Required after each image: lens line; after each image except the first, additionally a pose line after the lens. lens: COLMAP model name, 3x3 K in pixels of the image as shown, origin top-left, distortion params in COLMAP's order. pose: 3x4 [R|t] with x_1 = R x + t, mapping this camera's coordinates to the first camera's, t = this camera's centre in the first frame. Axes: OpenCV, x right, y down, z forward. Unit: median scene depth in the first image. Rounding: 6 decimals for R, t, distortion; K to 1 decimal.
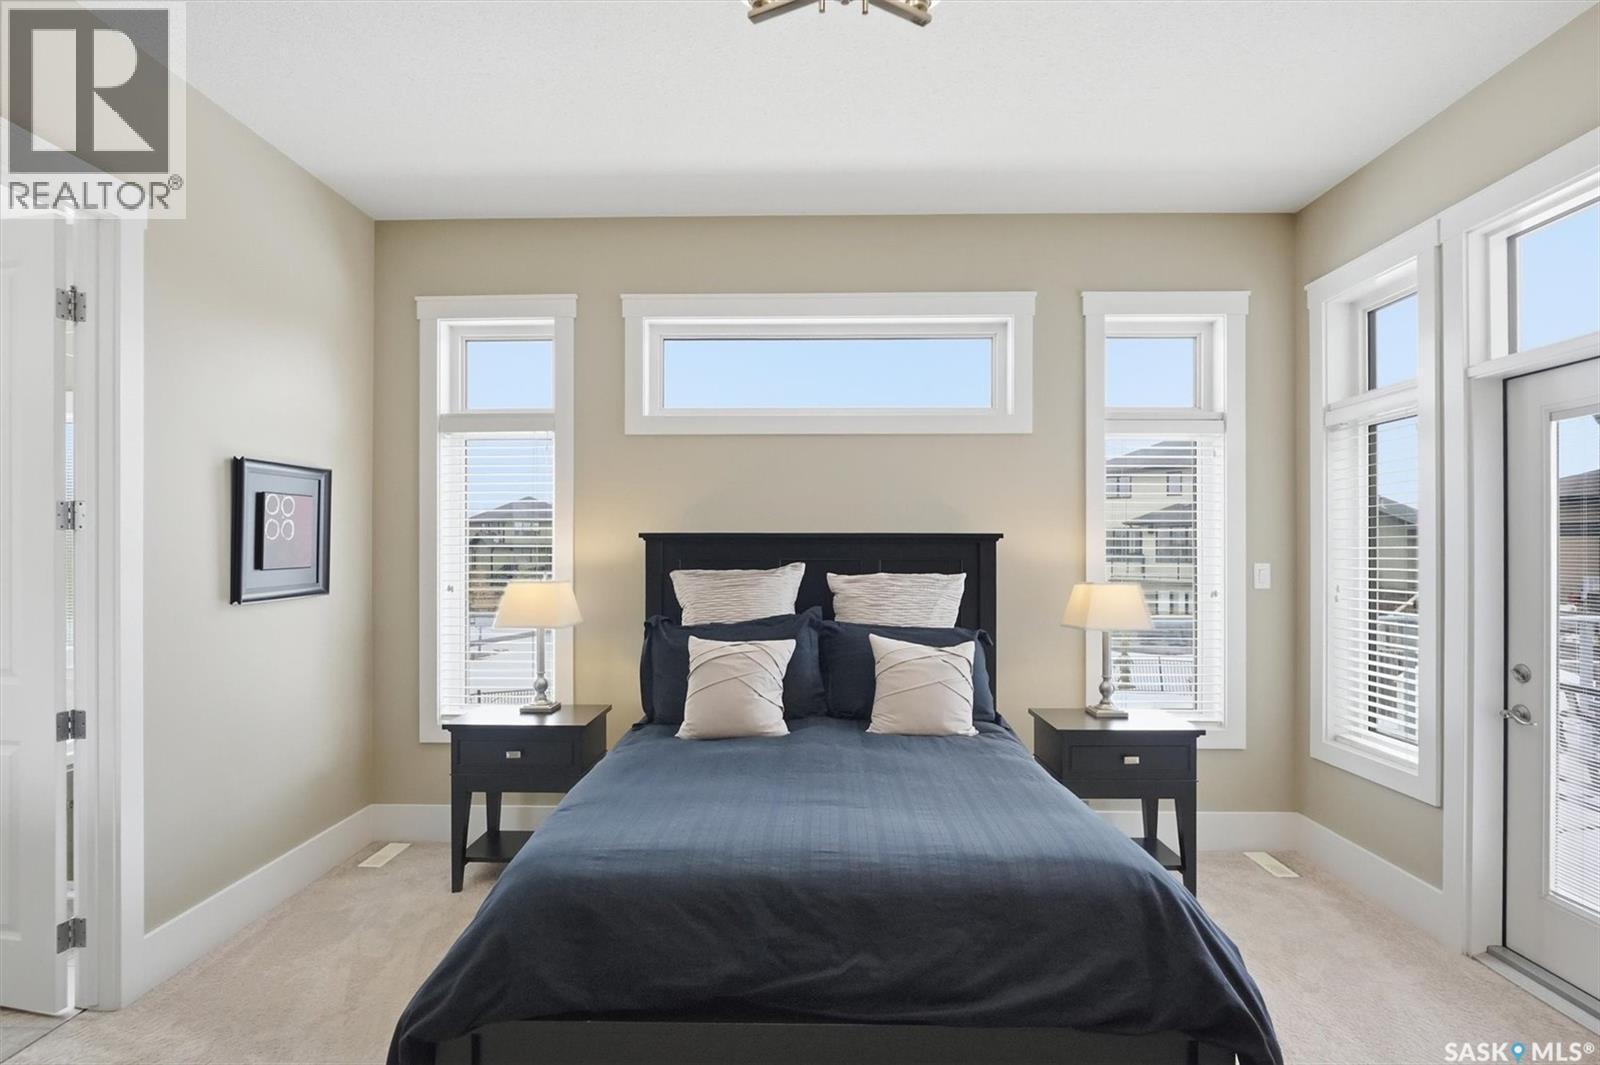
lens RADIAL K [[820.7, 0, 825.3], [0, 820.7, 555.8], [0, 0, 1]] dist [-0.009332, 0.000113]
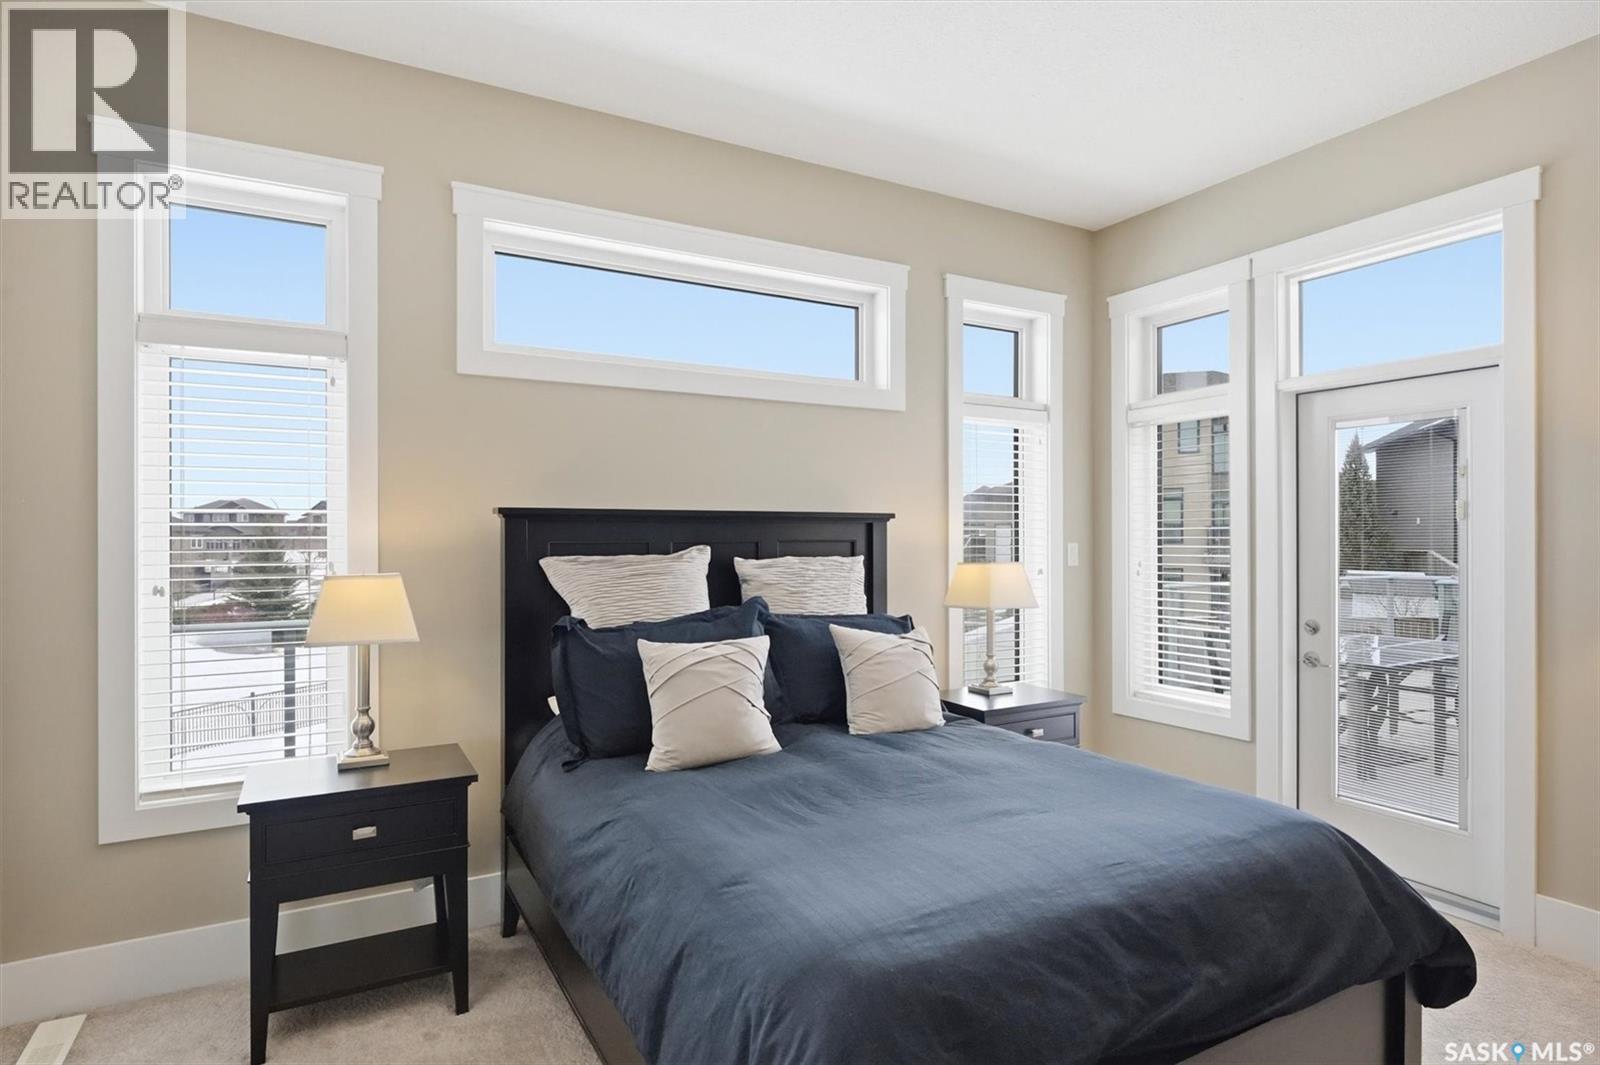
lens RADIAL K [[863.9, 0, 808.6], [0, 863.9, 540.0], [0, 0, 1]] dist [0.001114, -0.001003]
pose [[0.860851, -0.004672, 0.508836, -0.393506], [0.005991, 0.999982, -0.000955, 0.004290], [-0.508822, 0.003870, 0.860863, 0.186447]]
